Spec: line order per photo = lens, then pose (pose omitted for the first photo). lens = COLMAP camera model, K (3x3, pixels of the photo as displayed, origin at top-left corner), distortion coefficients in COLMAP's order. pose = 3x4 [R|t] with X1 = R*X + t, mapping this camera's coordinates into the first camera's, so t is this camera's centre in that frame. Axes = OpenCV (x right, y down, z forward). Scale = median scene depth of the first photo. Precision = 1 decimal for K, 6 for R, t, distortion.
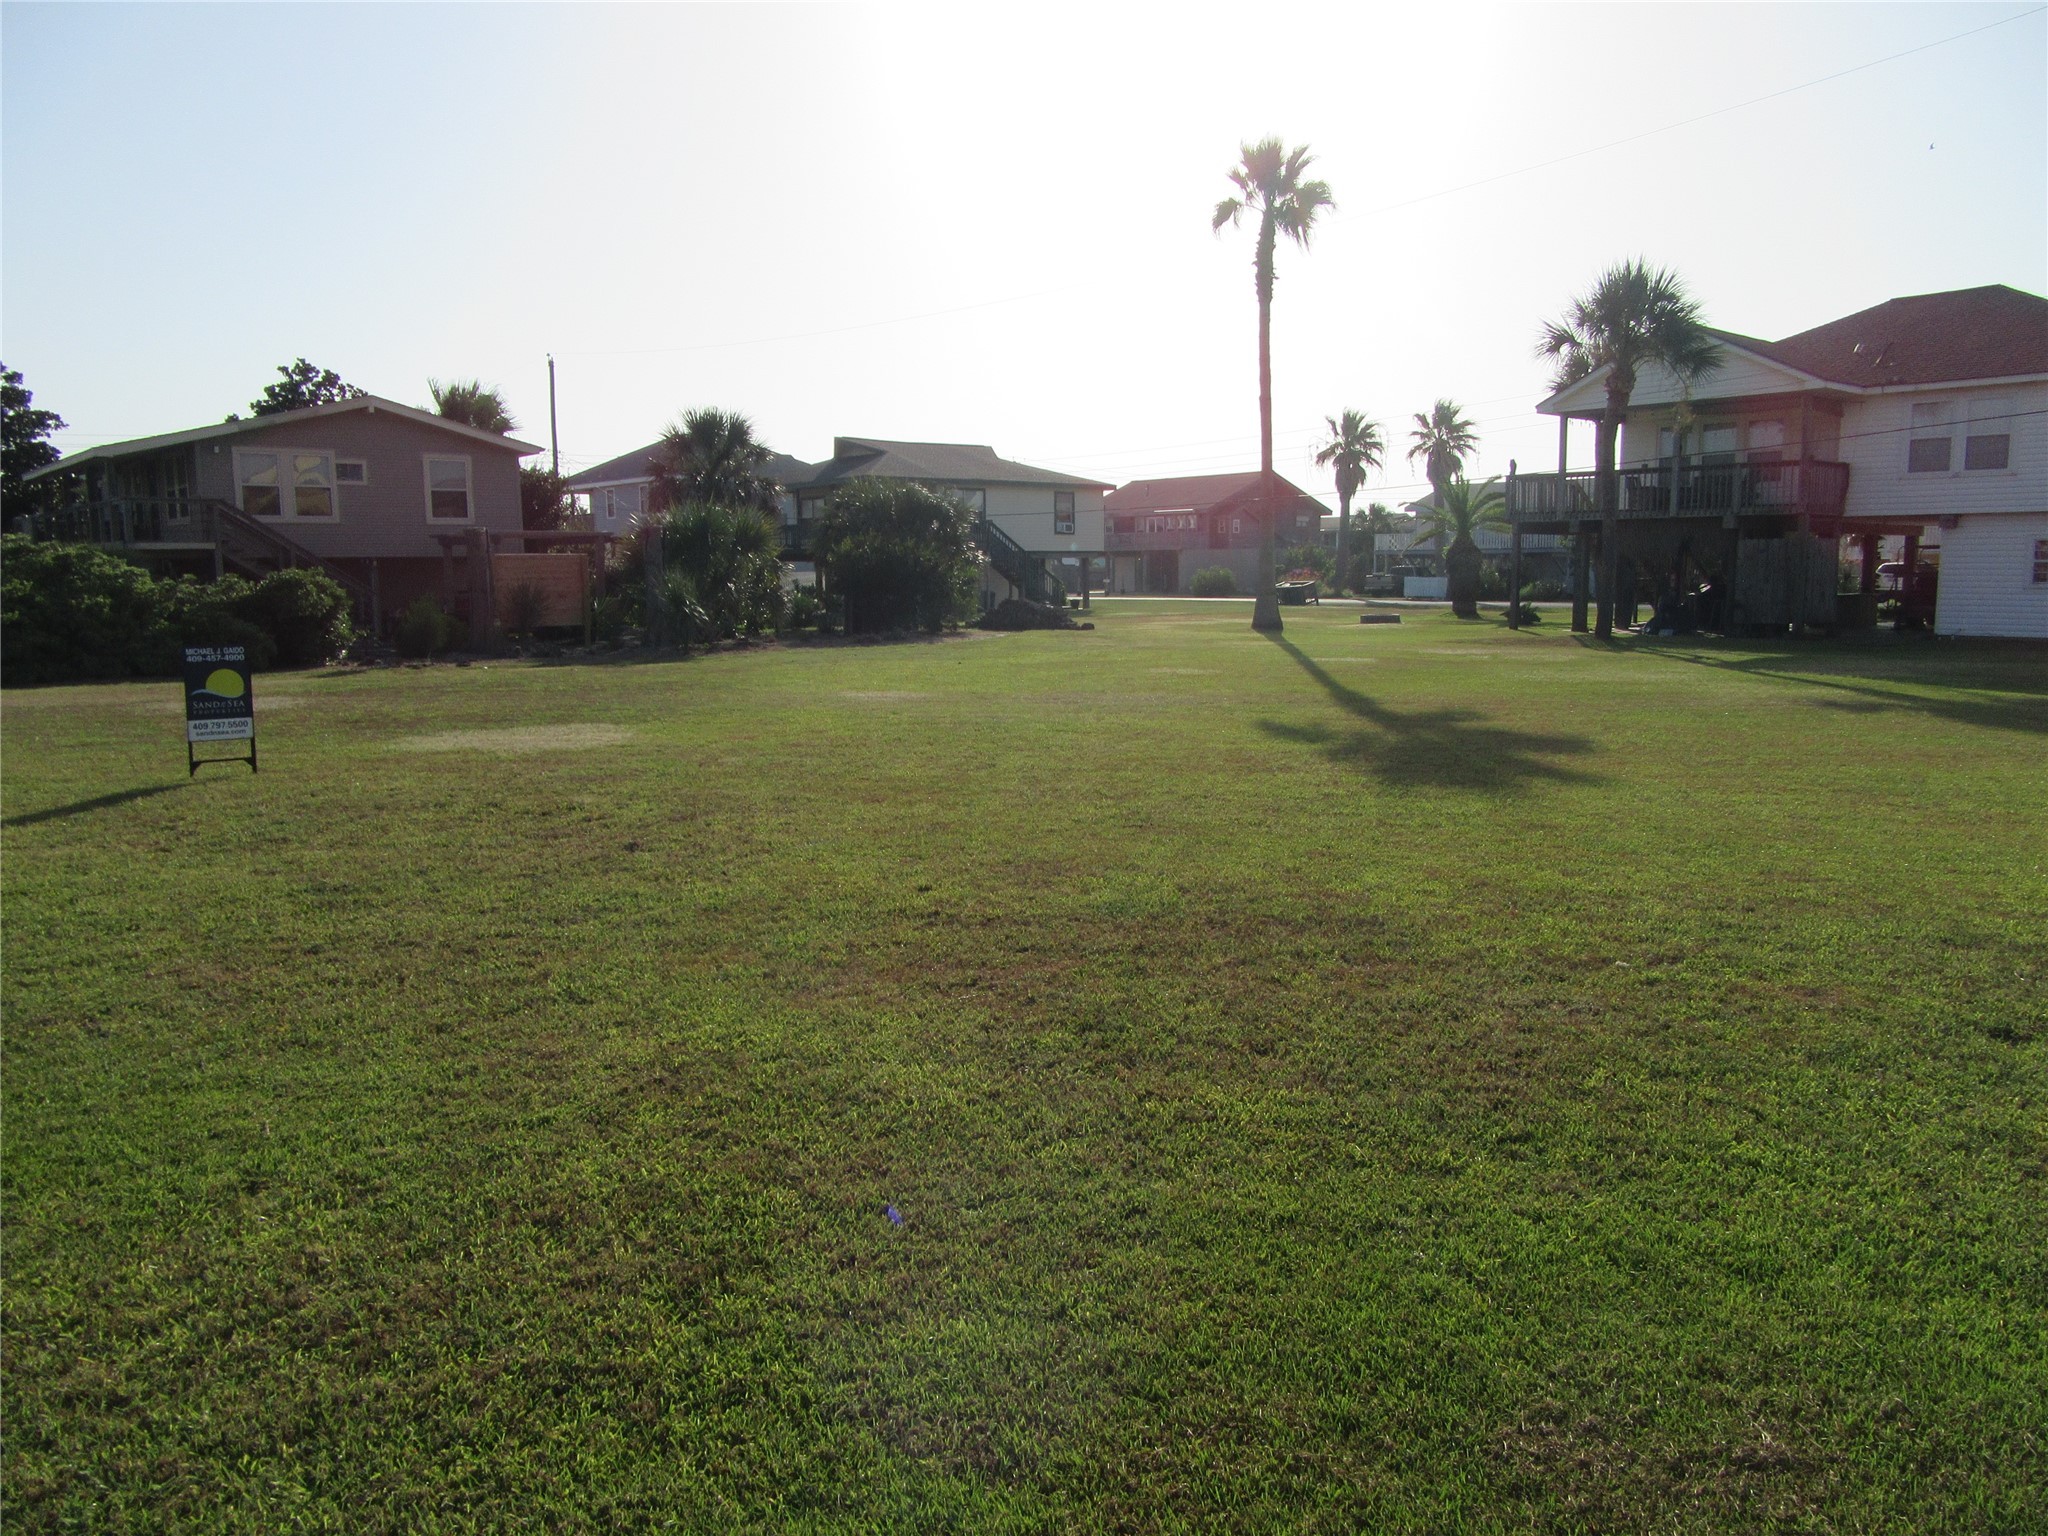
lens RADIAL K [[1502.2, 0, 1022.3], [0, 1502.2, 751.3], [0, 0, 1]] dist [-0.005910, -0.004154]
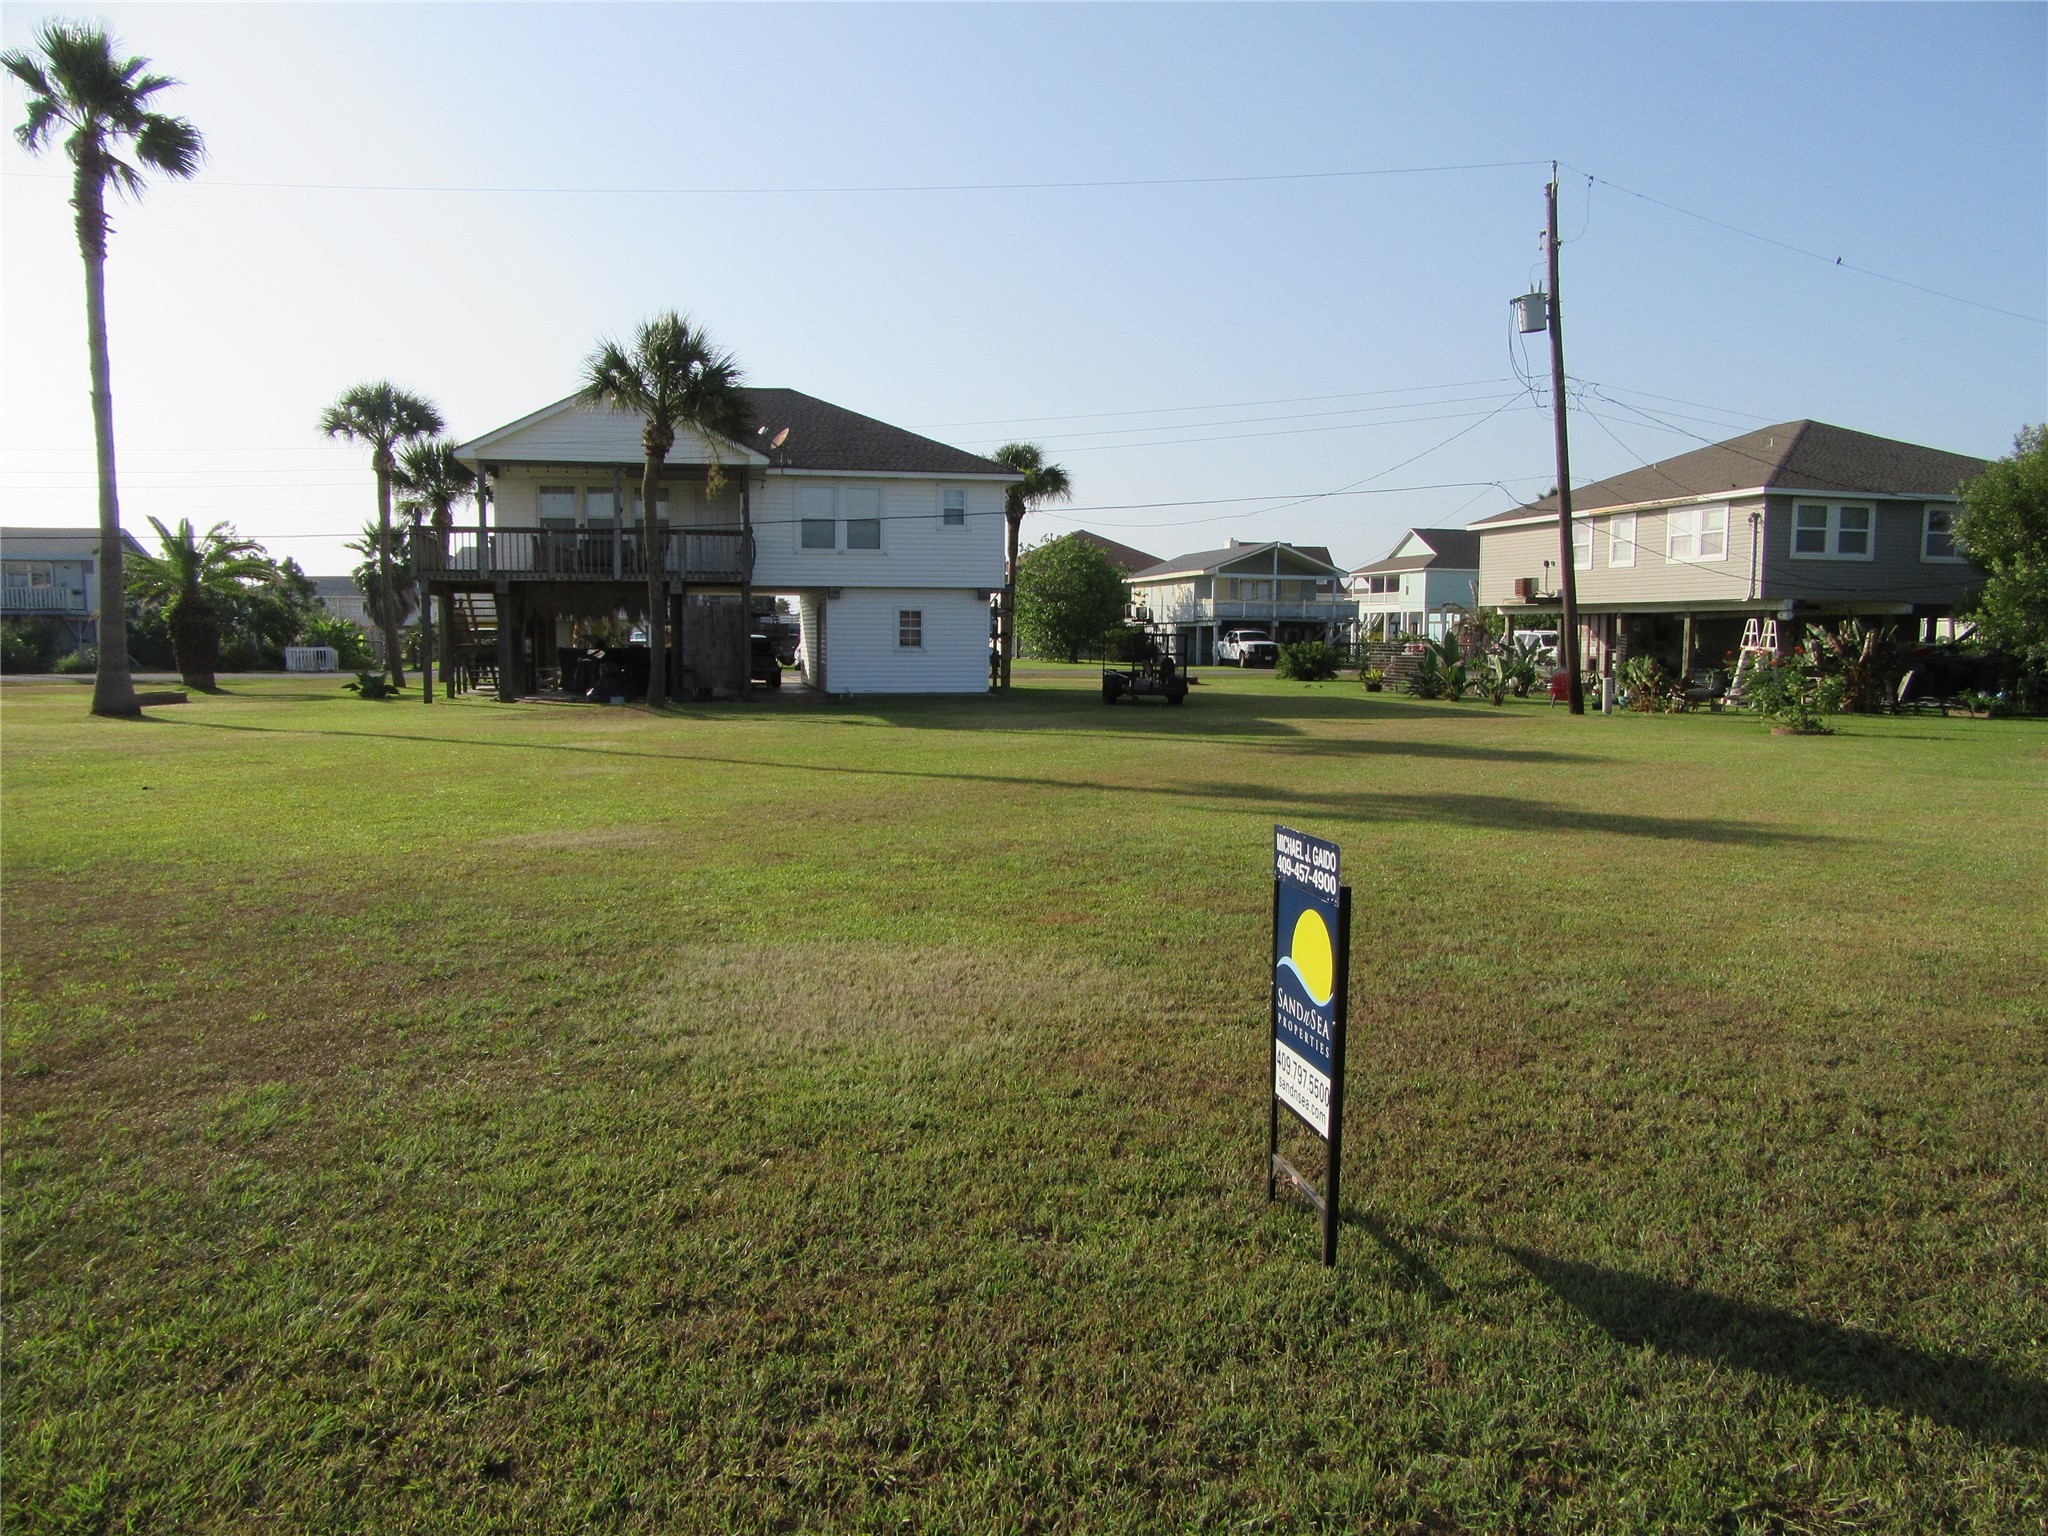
lens RADIAL K [[1511.7, 0, 1014.7], [0, 1511.7, 742.6], [0, 0, 1]] dist [-0.008596, 0.033508]
pose [[0.488635, -0.057892, 0.870566, -0.269325], [0.102725, 0.994674, 0.008487, -0.031341], [-0.866420, 0.085282, 0.491979, 0.282102]]
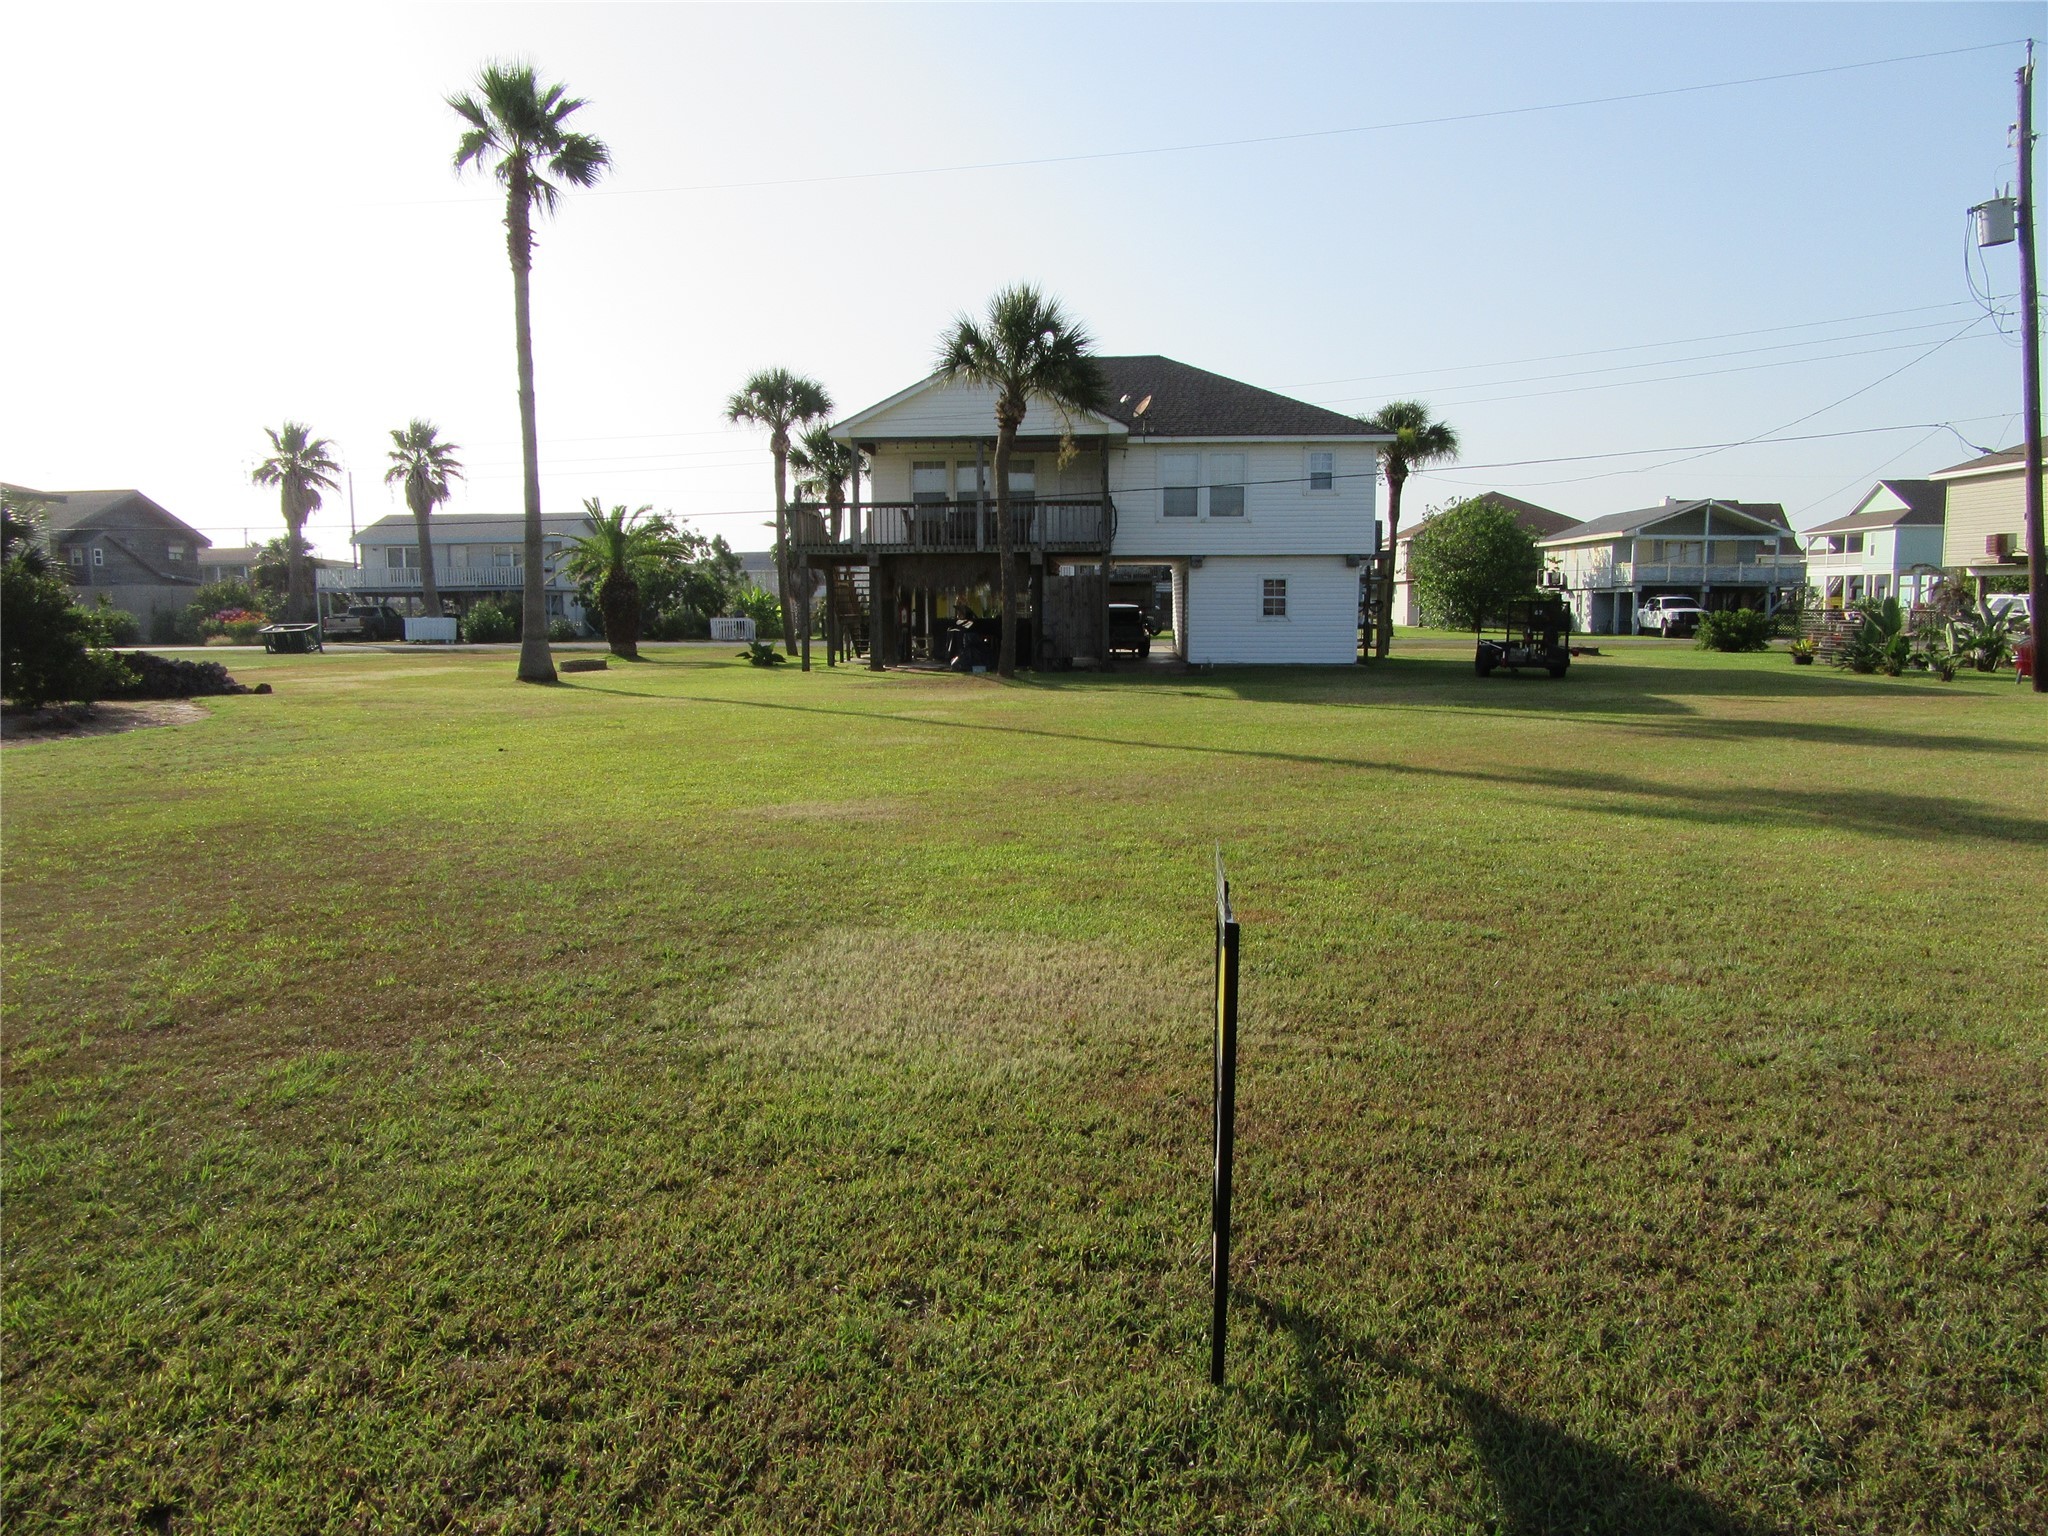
lens RADIAL K [[1509.3, 0, 1028.7], [0, 1509.3, 745.8], [0, 0, 1]] dist [-0.010211, 0.026182]
pose [[0.697855, -0.066646, 0.713132, -0.238016], [0.088828, 0.996028, 0.006160, -0.029822], [-0.710709, 0.059047, 0.701003, 0.264536]]
